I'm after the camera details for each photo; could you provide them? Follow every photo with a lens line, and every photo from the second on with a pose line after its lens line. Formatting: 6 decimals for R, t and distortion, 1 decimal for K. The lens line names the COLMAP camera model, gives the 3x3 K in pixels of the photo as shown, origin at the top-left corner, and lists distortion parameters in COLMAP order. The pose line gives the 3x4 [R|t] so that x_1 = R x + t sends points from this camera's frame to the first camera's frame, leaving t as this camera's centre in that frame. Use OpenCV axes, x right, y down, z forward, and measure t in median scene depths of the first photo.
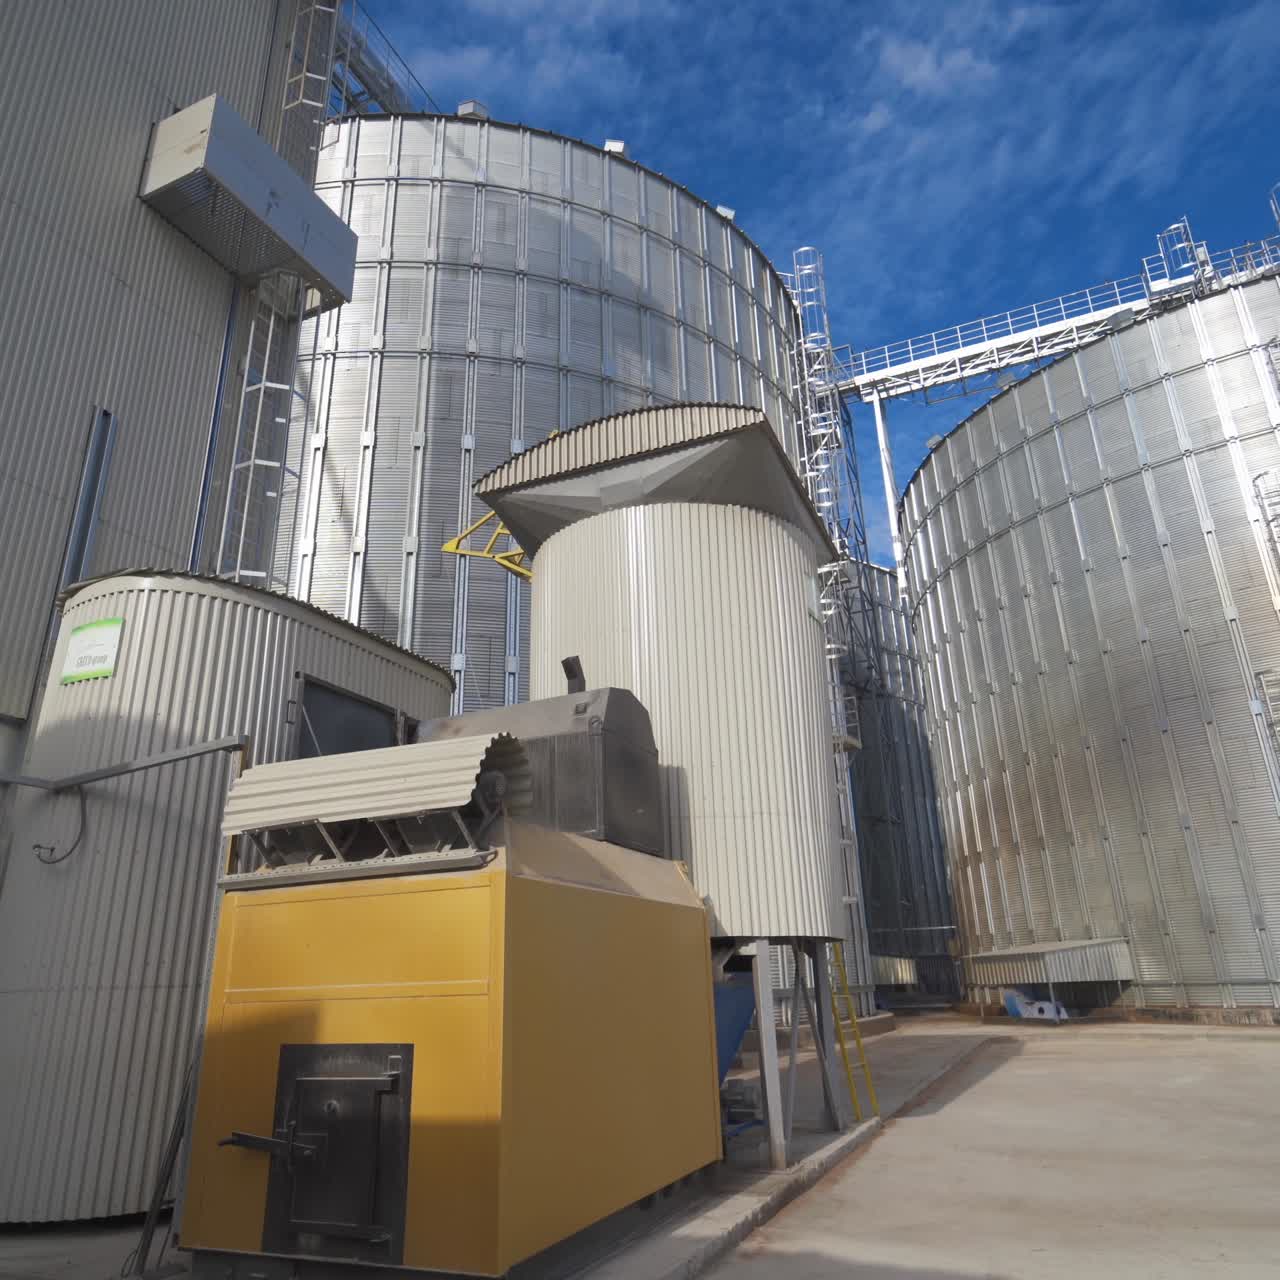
lens RADIAL K [[919.5, 0, 640.0], [0, 919.5, 640.0], [0, 0, 1]] dist [-0.003084, 0.009490]
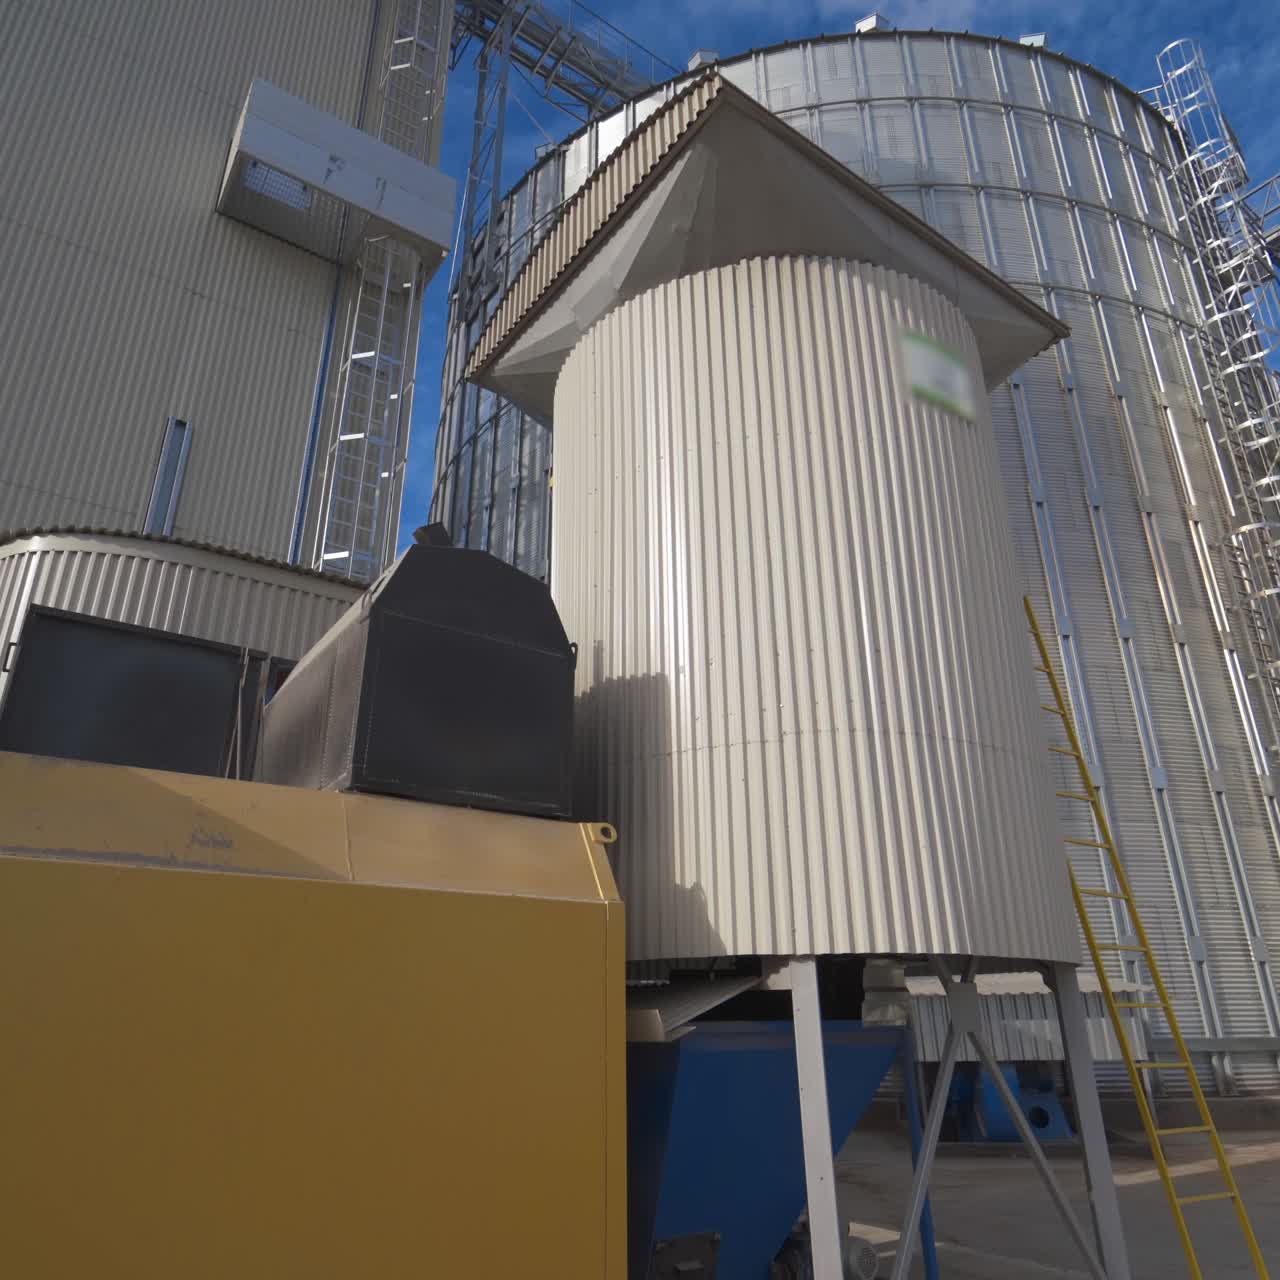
lens RADIAL K [[919.5, 0, 640.0], [0, 919.5, 640.0], [0, 0, 1]] dist [-0.003084, 0.009490]
pose [[0.861271, -0.175480, -0.476885, 0.238537], [0.163312, 0.984280, -0.067240, 0.113451], [0.481188, -0.019969, 0.876390, 0.341364]]
